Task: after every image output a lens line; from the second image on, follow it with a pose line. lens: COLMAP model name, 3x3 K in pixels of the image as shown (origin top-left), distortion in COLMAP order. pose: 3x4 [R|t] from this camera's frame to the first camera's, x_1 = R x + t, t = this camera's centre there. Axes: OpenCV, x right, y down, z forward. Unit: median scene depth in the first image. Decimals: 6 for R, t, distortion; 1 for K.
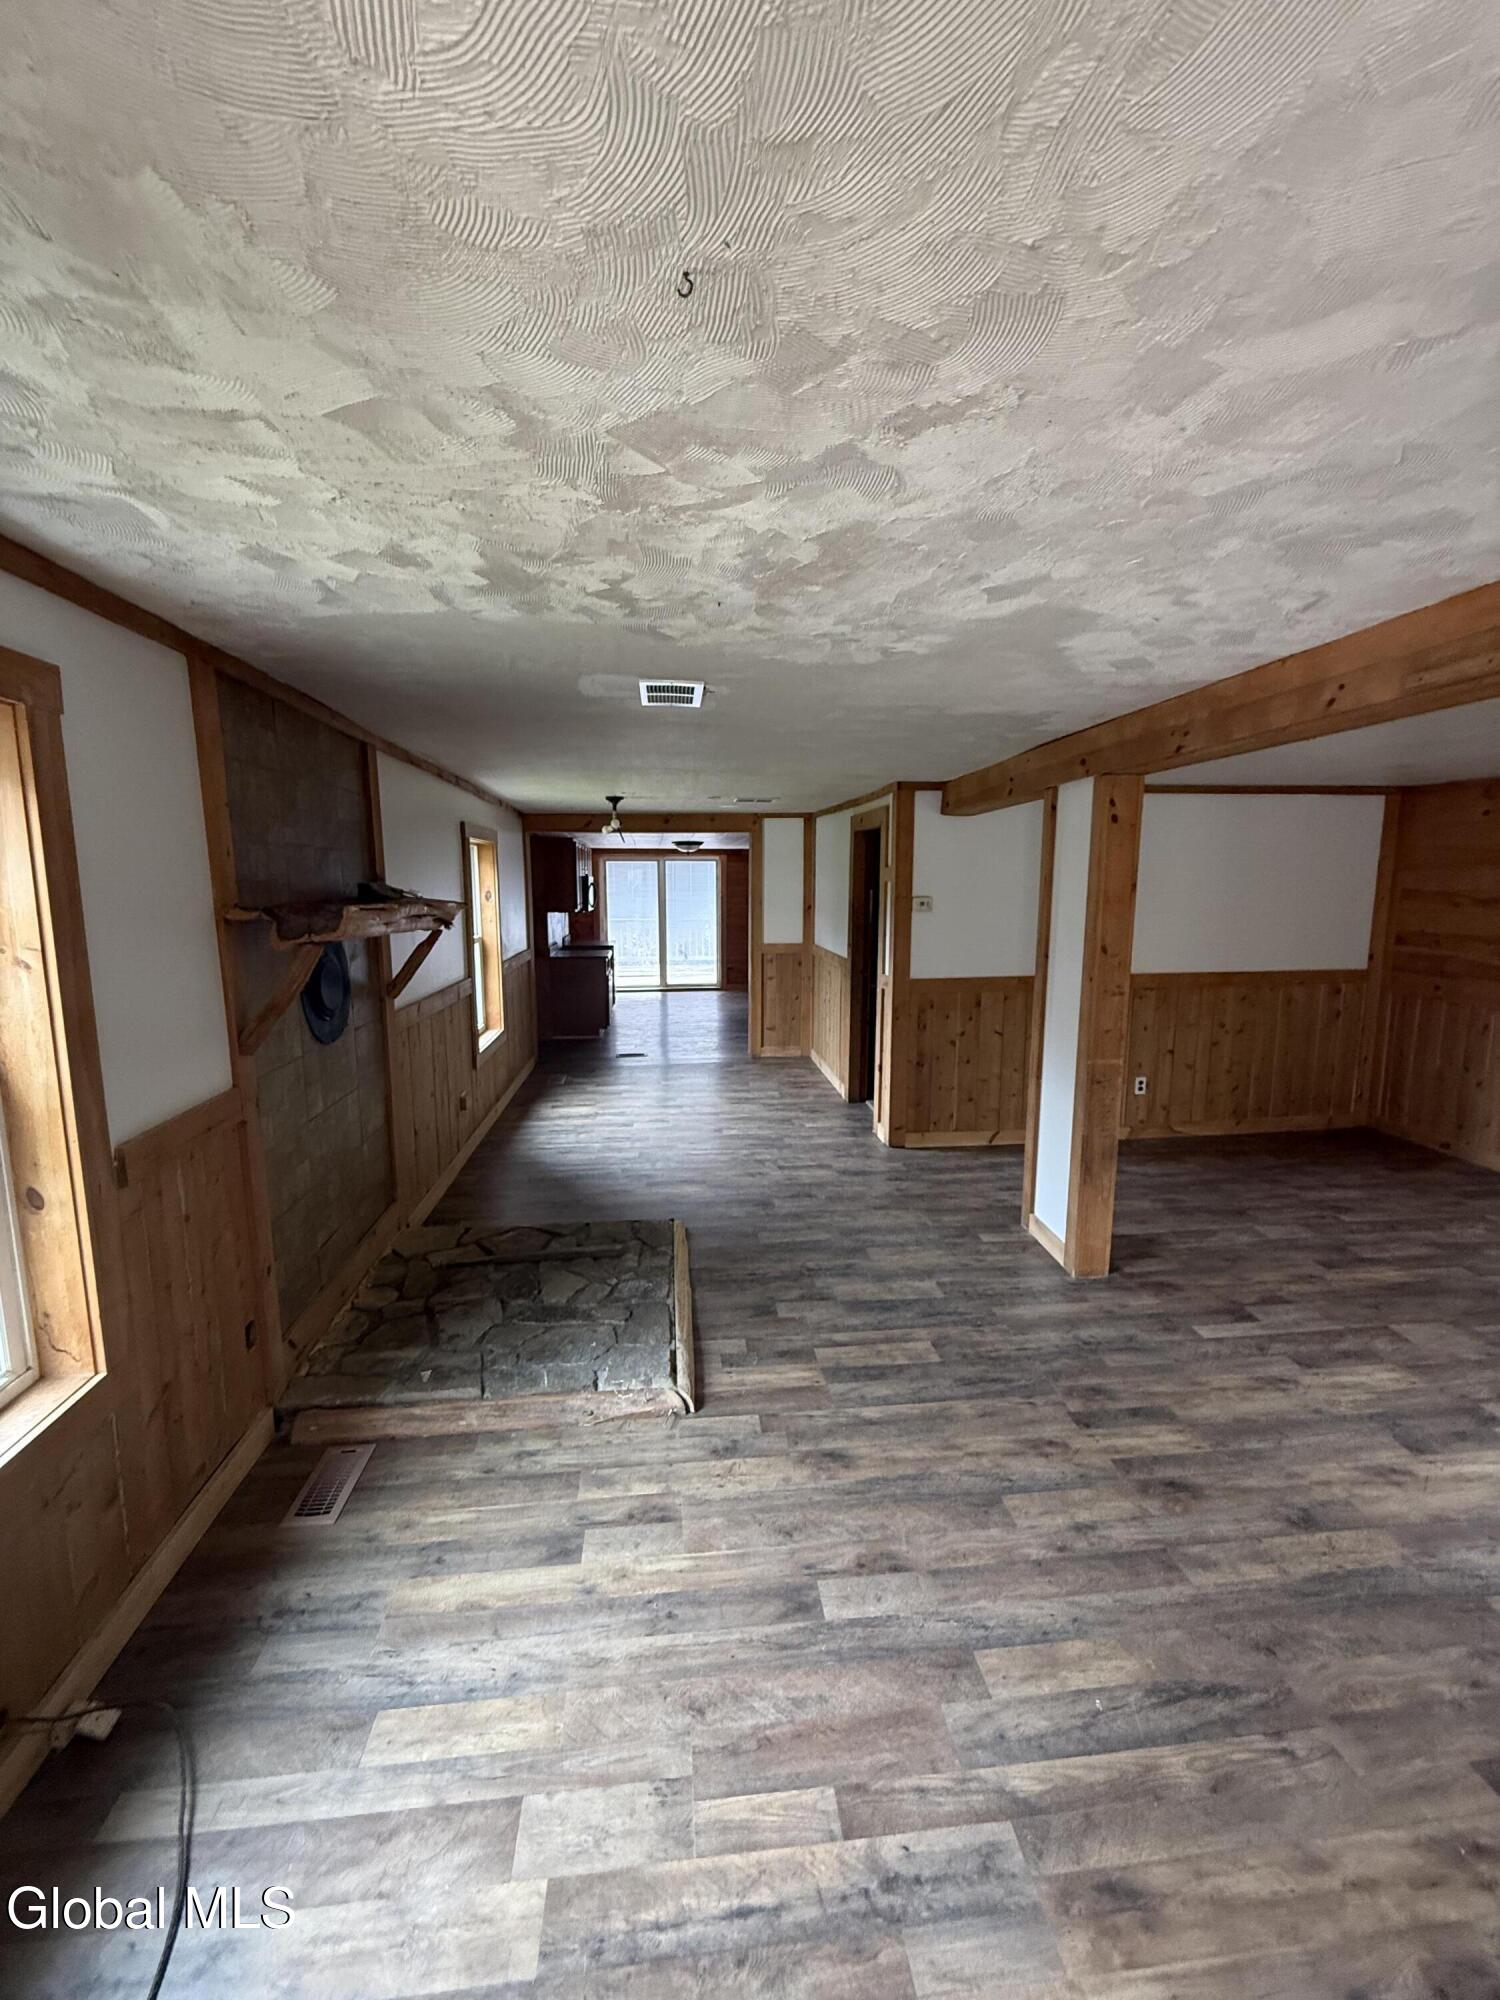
lens RADIAL K [[795.2, 0, 753.8], [0, 795.2, 992.1], [0, 0, 1]] dist [-0.001959, -0.000887]
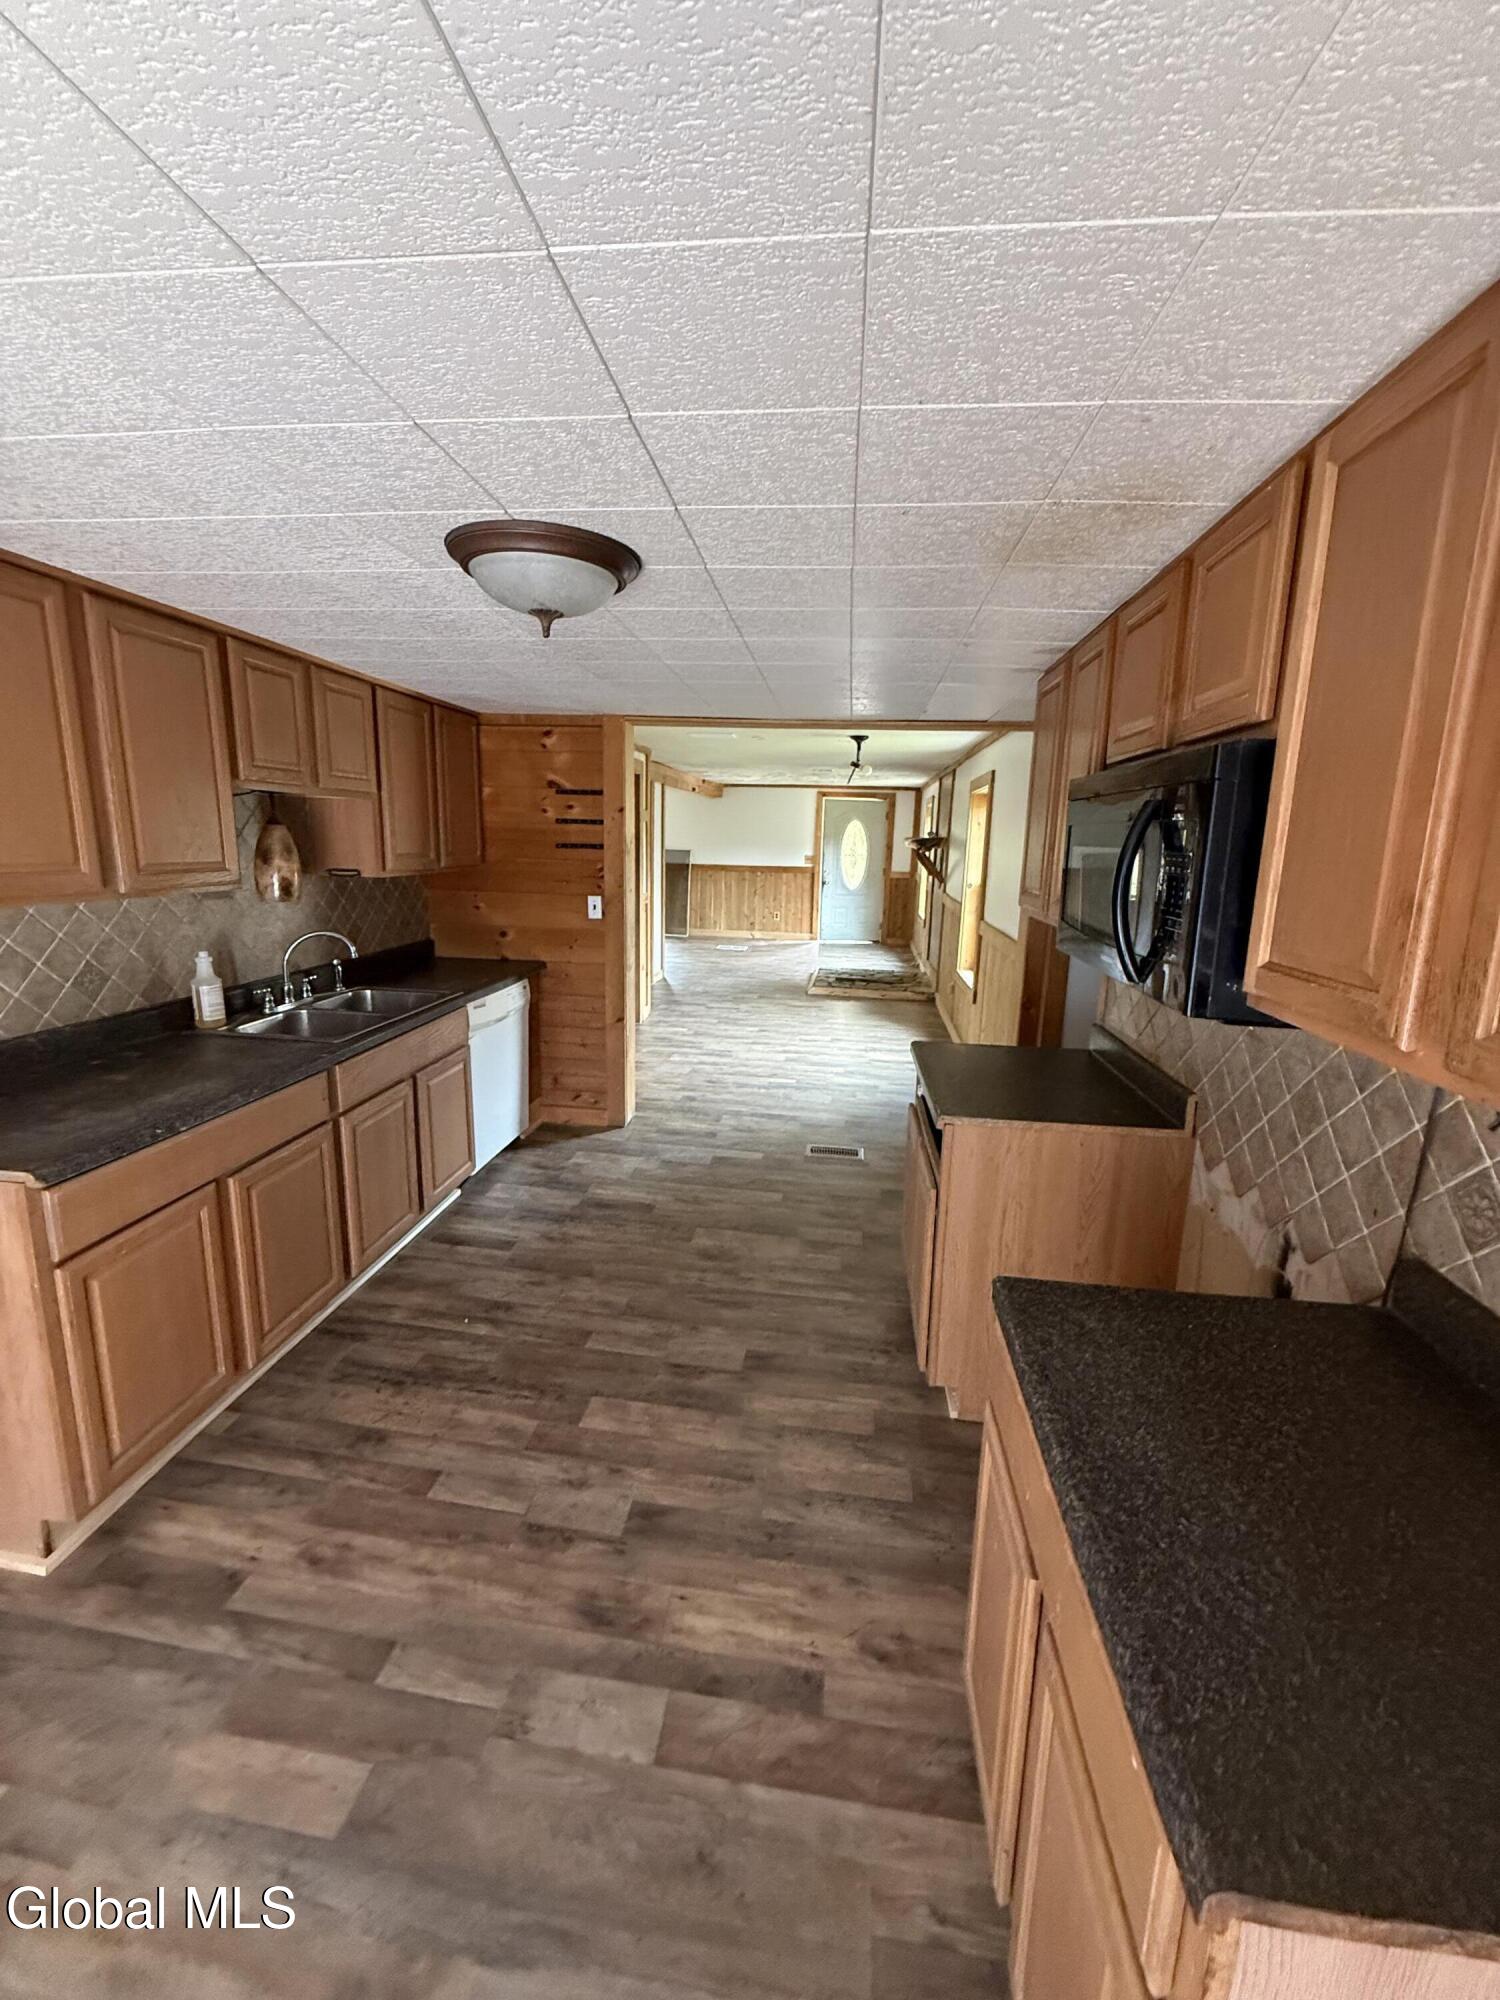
lens RADIAL K [[795.2, 0, 750.9], [0, 795.2, 995.8], [0, 0, 1]] dist [-0.001959, -0.000887]
pose [[-0.969302, -0.073831, 0.234527, -0.532581], [0.007075, 0.945081, 0.326759, -0.470684], [-0.245772, 0.318387, -0.915547, 3.601221]]
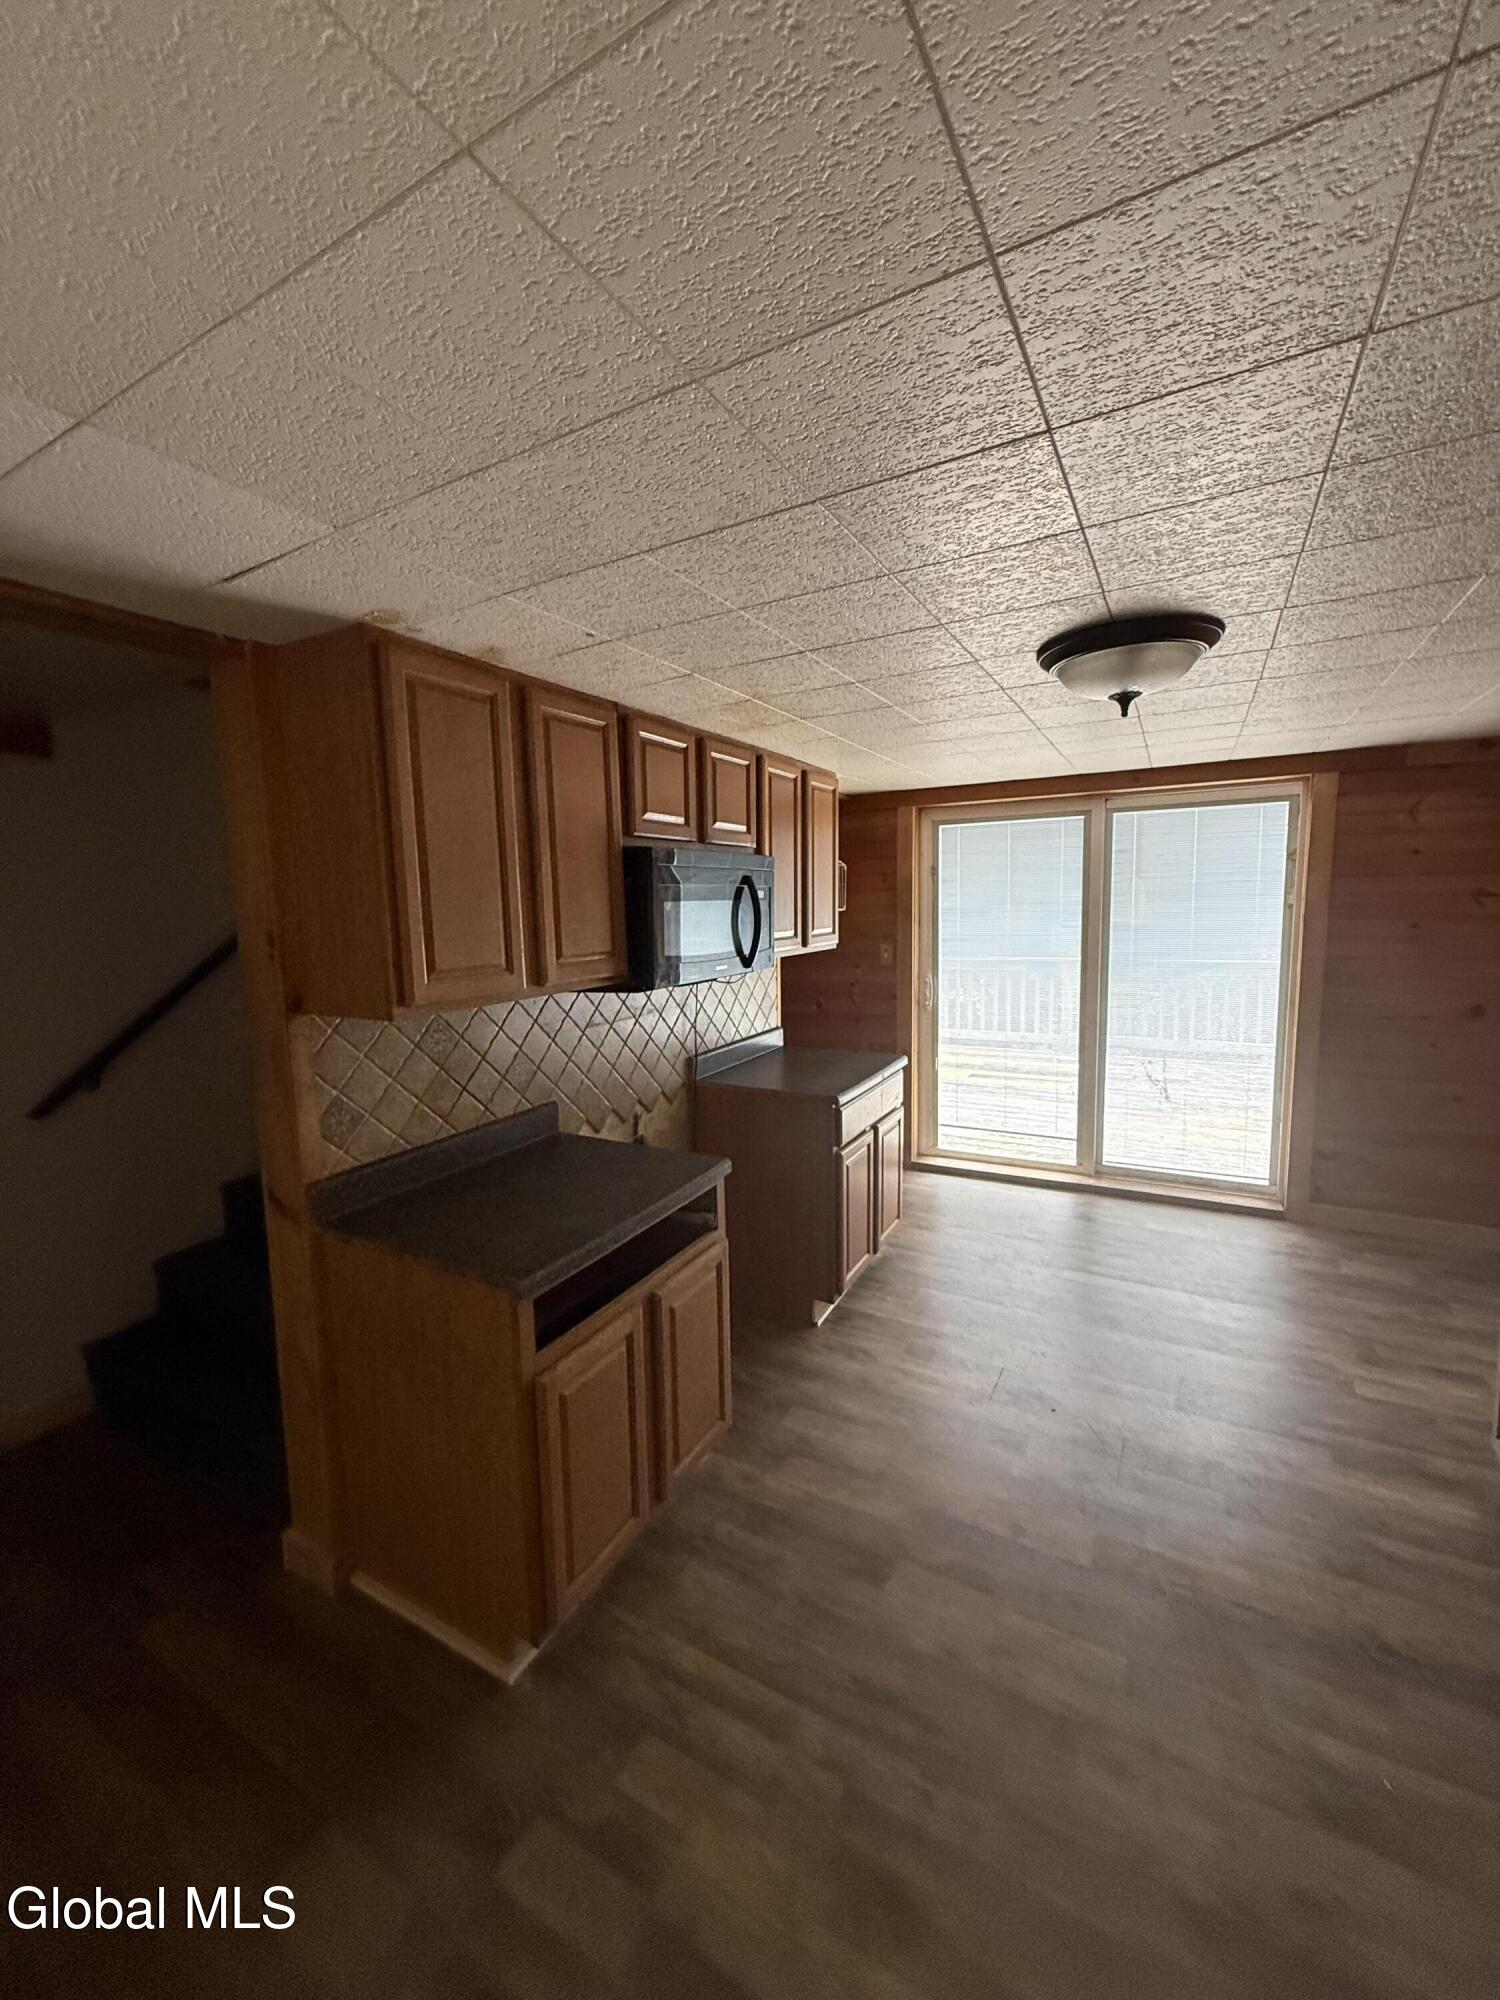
lens RADIAL K [[795.2, 0, 747.2], [0, 795.2, 992.3], [0, 0, 1]] dist [-0.001959, -0.000887]
pose [[0.803011, 0.047443, -0.594073, 0.103020], [-0.054844, 0.998479, 0.005606, -0.223237], [0.593435, 0.028079, 0.804392, 1.809184]]
